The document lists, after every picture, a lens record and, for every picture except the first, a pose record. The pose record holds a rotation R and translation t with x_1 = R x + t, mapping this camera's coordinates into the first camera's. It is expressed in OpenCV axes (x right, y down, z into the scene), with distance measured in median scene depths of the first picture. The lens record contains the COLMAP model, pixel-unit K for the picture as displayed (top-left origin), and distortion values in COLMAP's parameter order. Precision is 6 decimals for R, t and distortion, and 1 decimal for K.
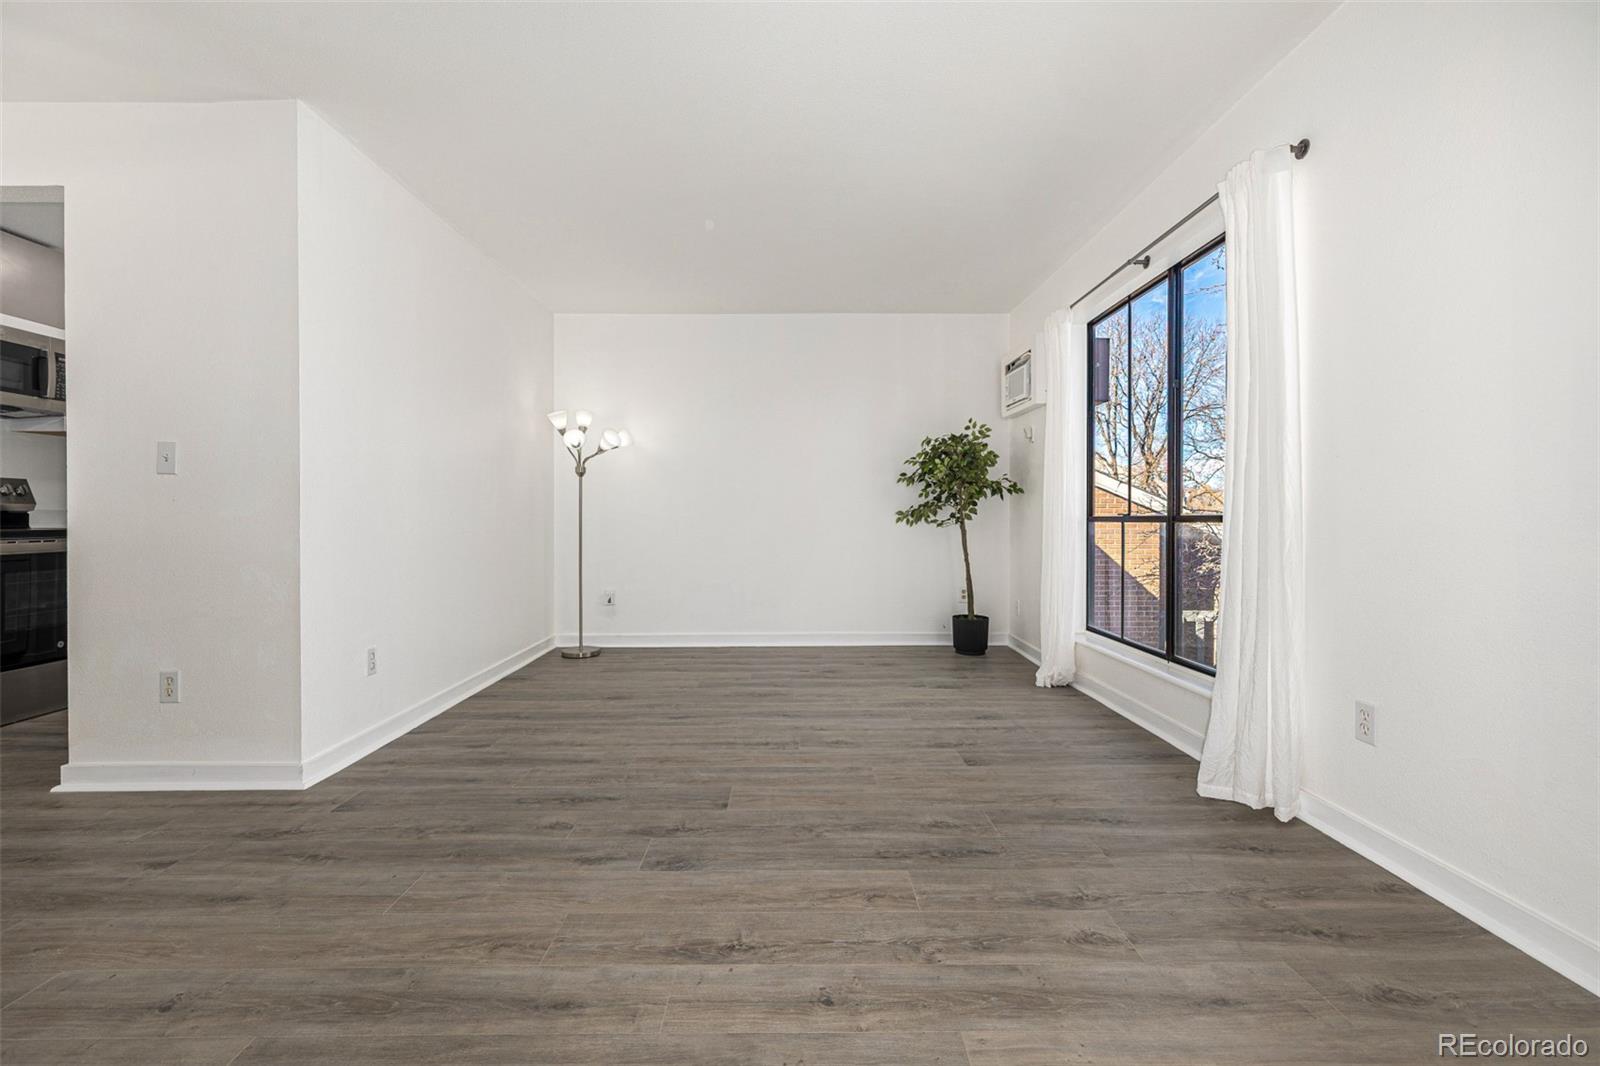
lens RADIAL K [[676.7, 0, 799.3], [0, 676.7, 518.4], [0, 0, 1]] dist [0.003483, -0.000685]
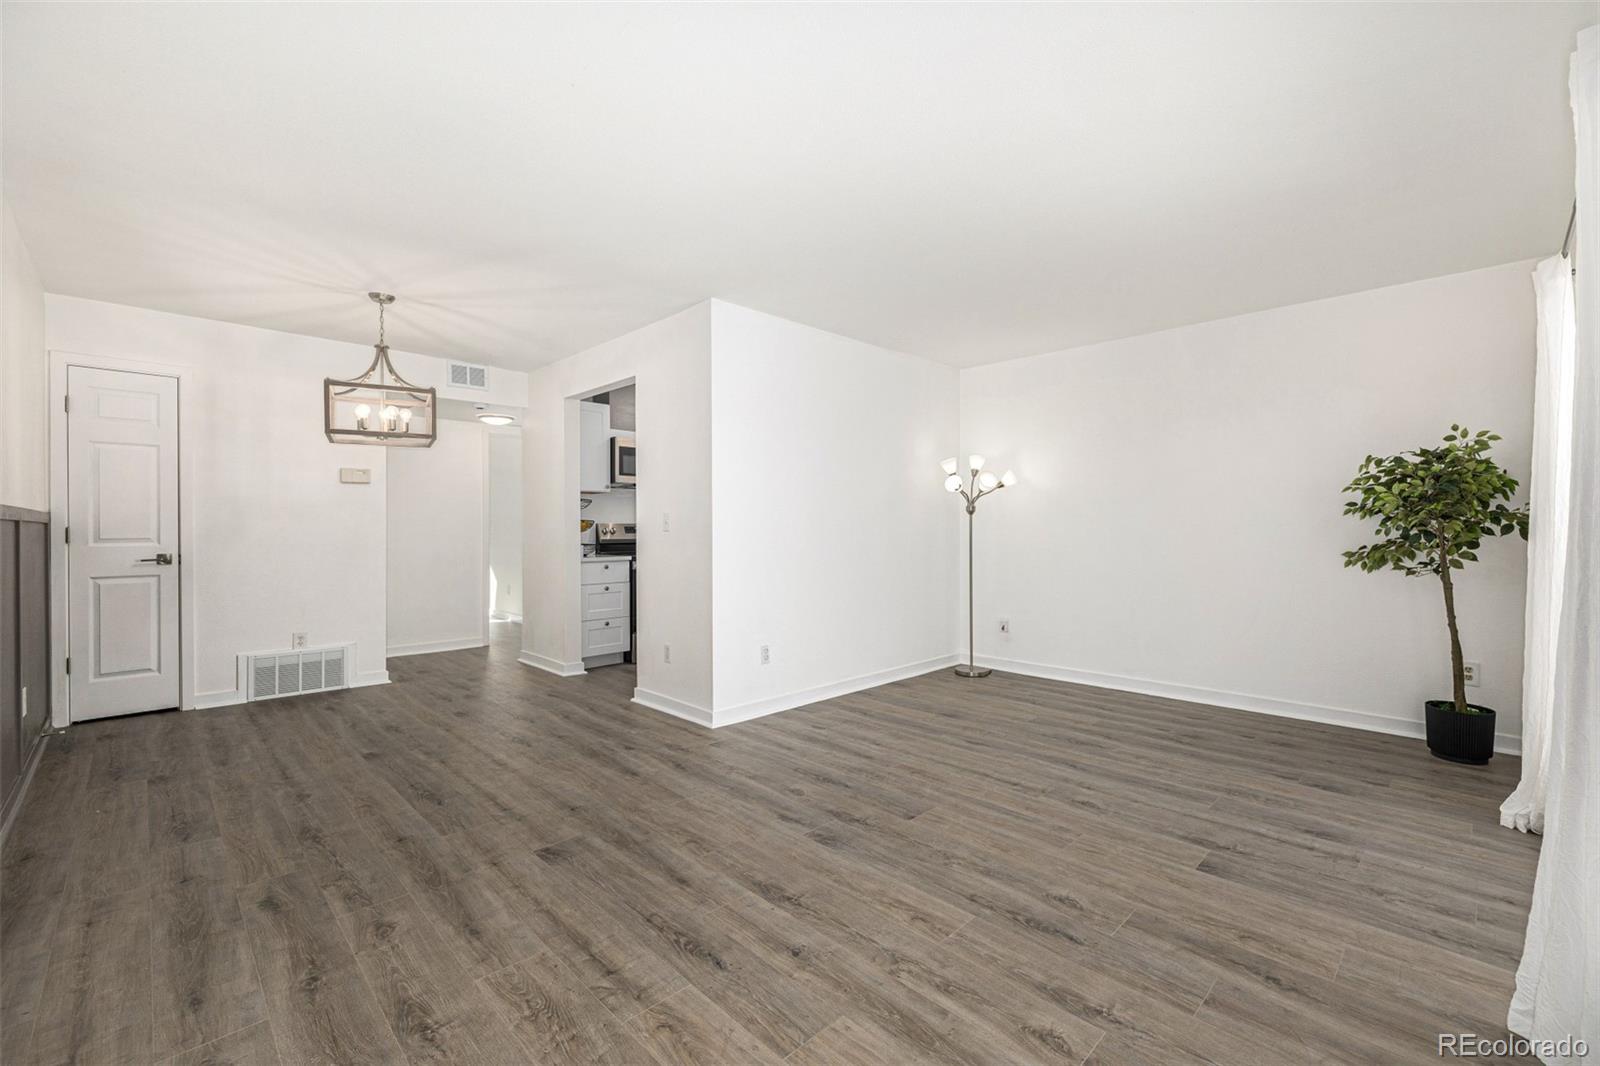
lens RADIAL K [[676.7, 0, 799.9], [0, 676.7, 528.1], [0, 0, 1]] dist [0.003483, -0.000685]
pose [[0.692838, 0.000839, -0.721093, 0.514108], [-0.003149, 0.999993, -0.001863, -0.064974], [0.721087, 0.003562, 0.692836, 0.036138]]
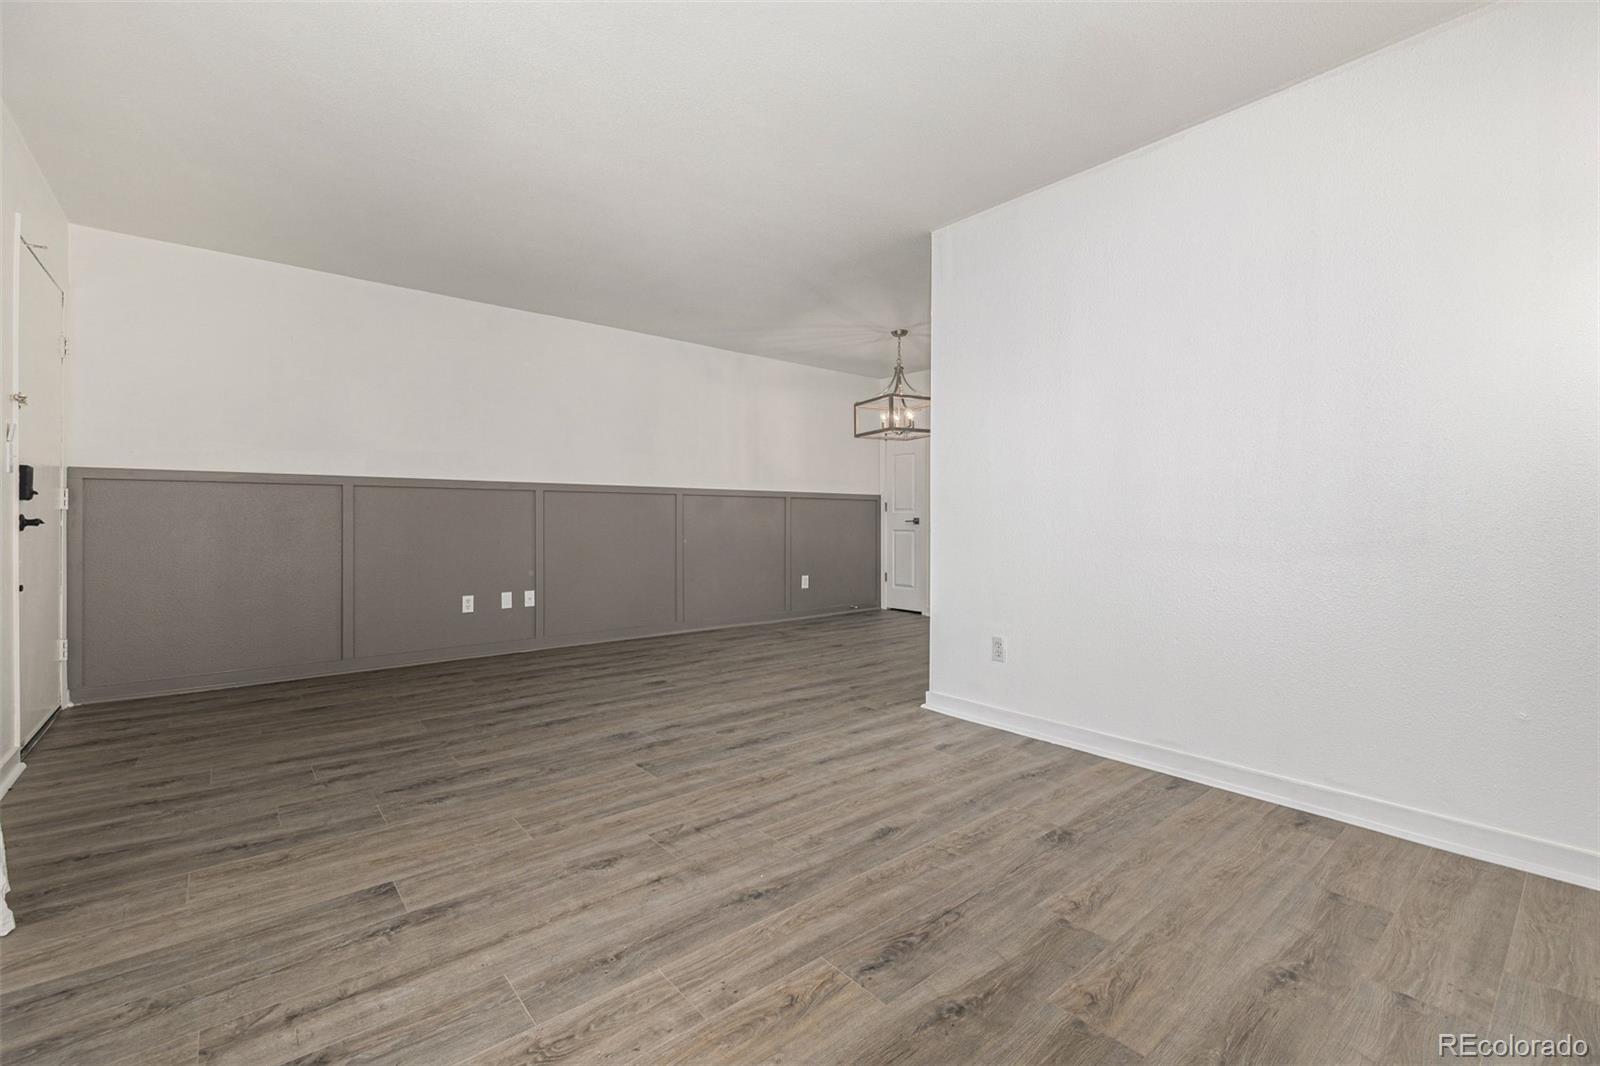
lens RADIAL K [[676.7, 0, 795.8], [0, 676.7, 506.2], [0, 0, 1]] dist [0.003483, -0.000685]
pose [[-0.771541, -0.011464, -0.636077, 0.369552], [-0.002346, 0.999882, -0.015176, -0.007648], [0.636176, -0.010216, -0.771477, 1.774393]]
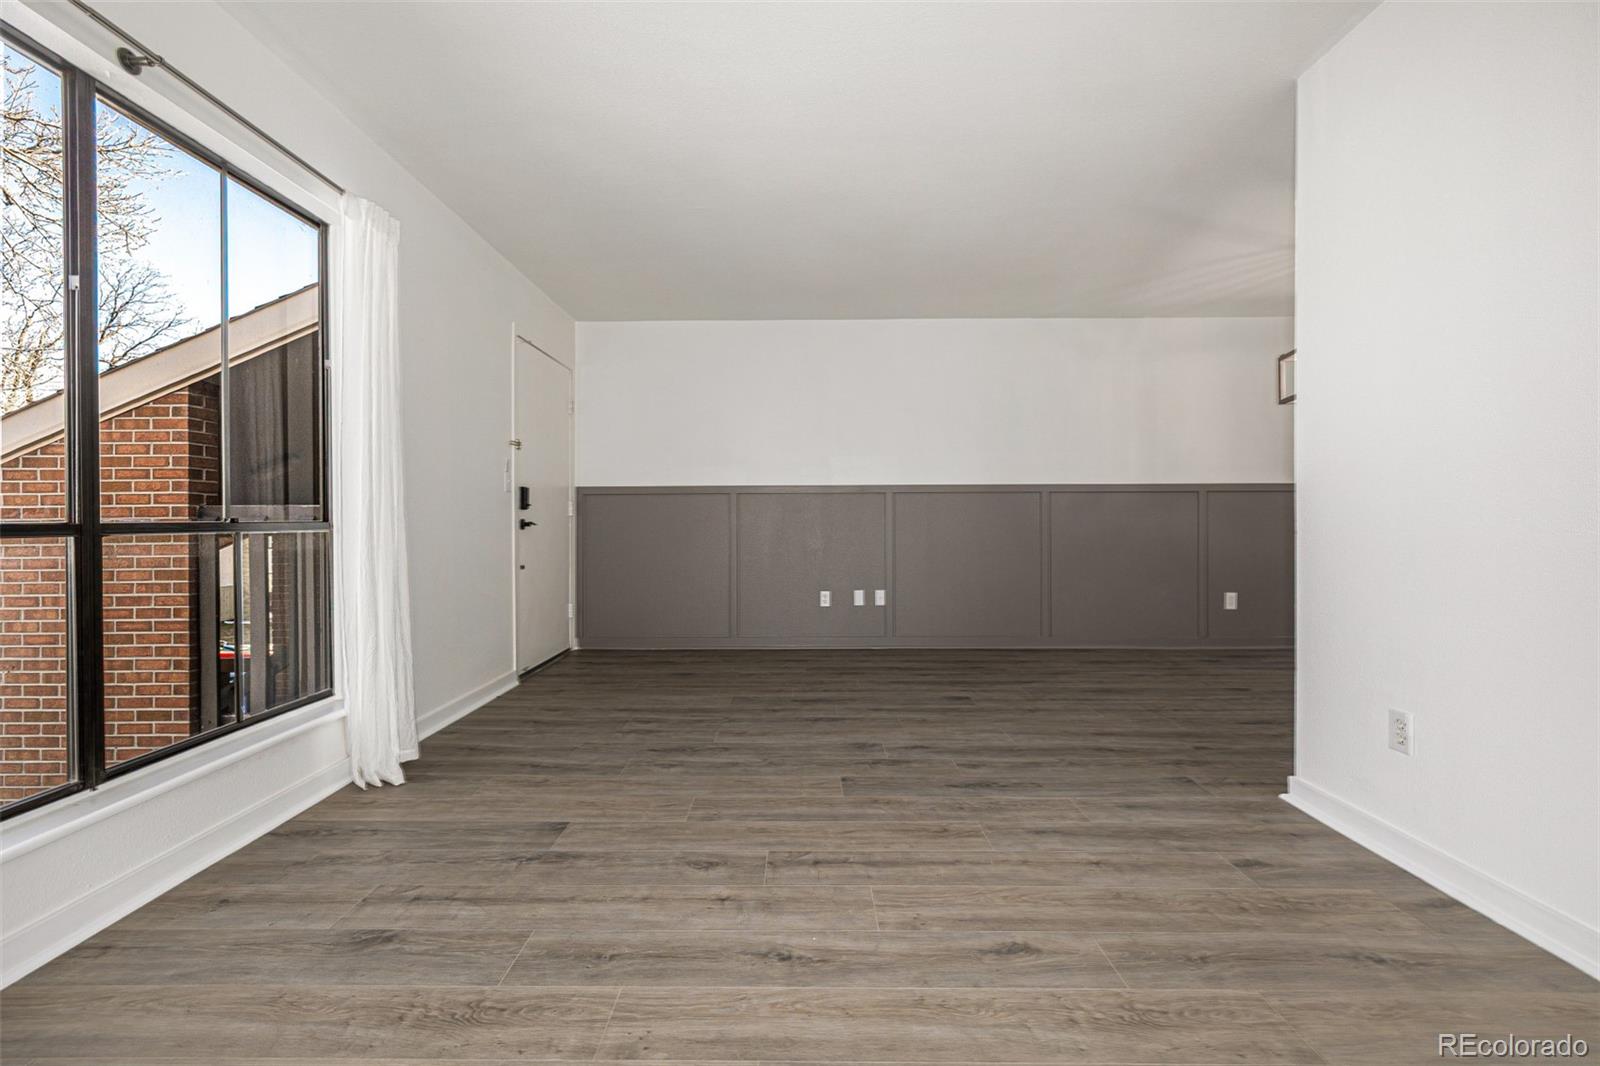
lens RADIAL K [[676.7, 0, 800.9], [0, 676.7, 526.0], [0, 0, 1]] dist [0.003483, -0.000685]
pose [[-0.999914, 0.005961, 0.011649, -0.046412], [0.006074, 0.999935, 0.009670, -0.004896], [-0.011591, 0.009740, -0.999885, 1.800488]]
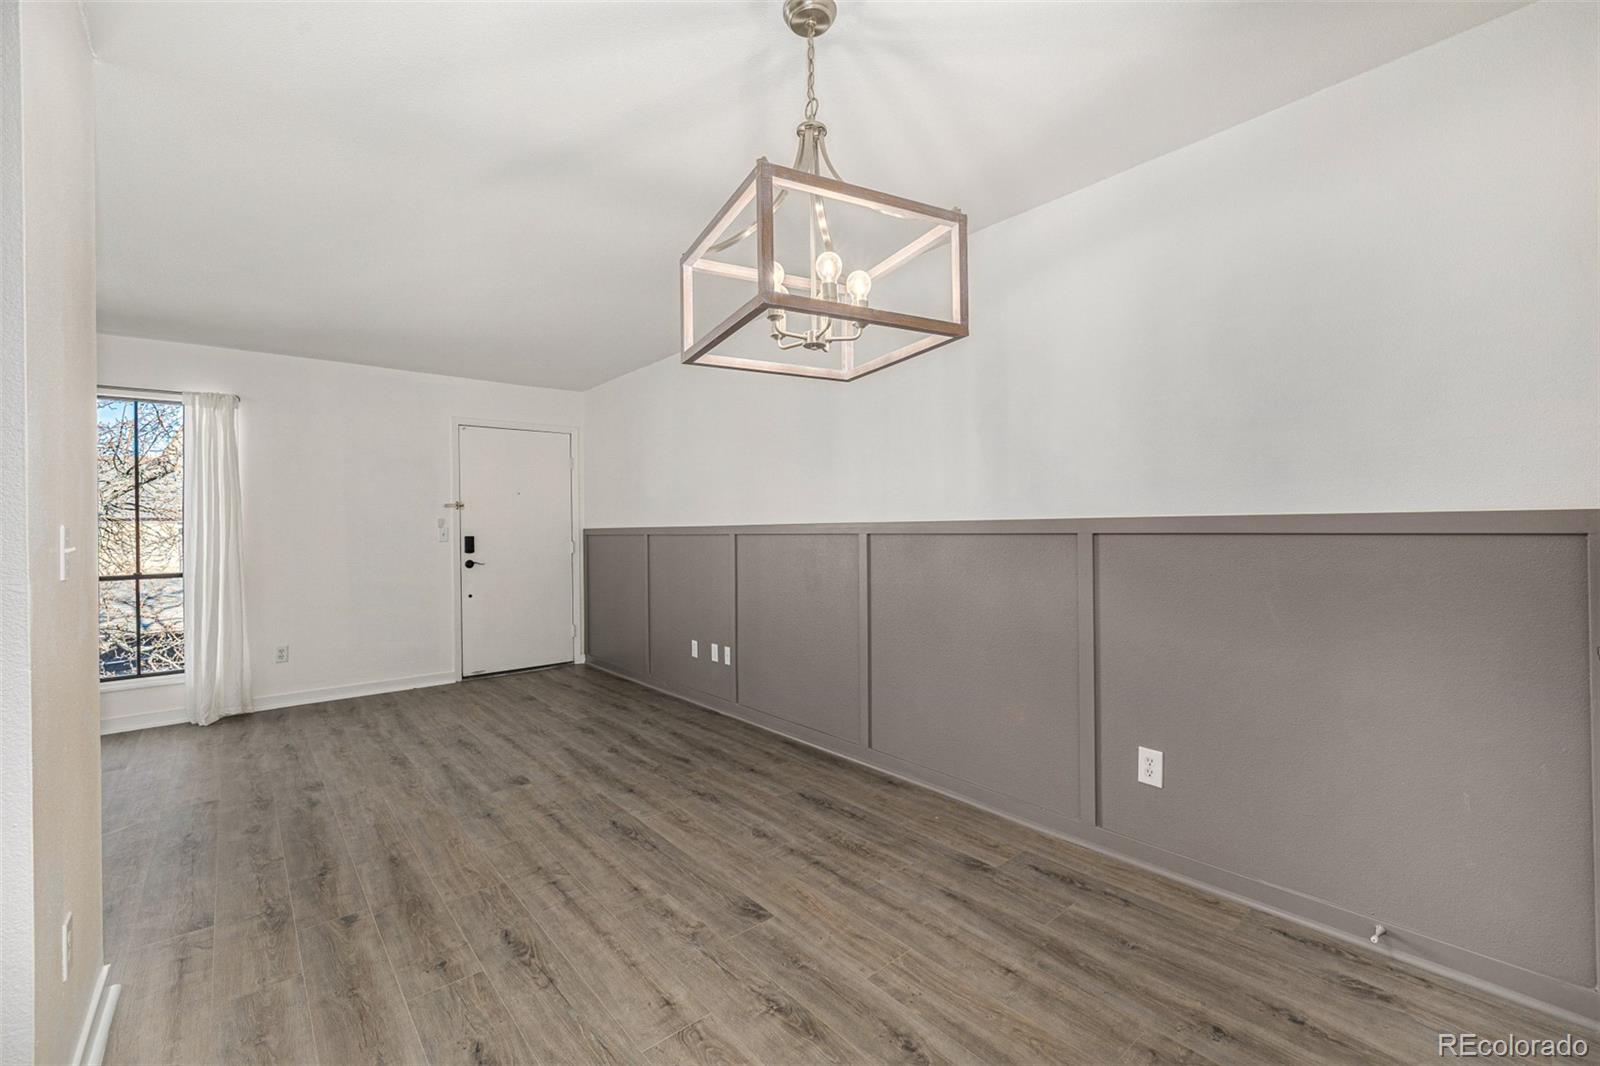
lens RADIAL K [[676.7, 0, 794.8], [0, 676.7, 528.7], [0, 0, 1]] dist [0.003483, -0.000685]
pose [[-0.636335, 0.011313, 0.771330, -1.631409], [0.017399, 0.999849, -0.000311, -0.089150], [-0.771217, 0.013223, -0.636435, 0.811568]]
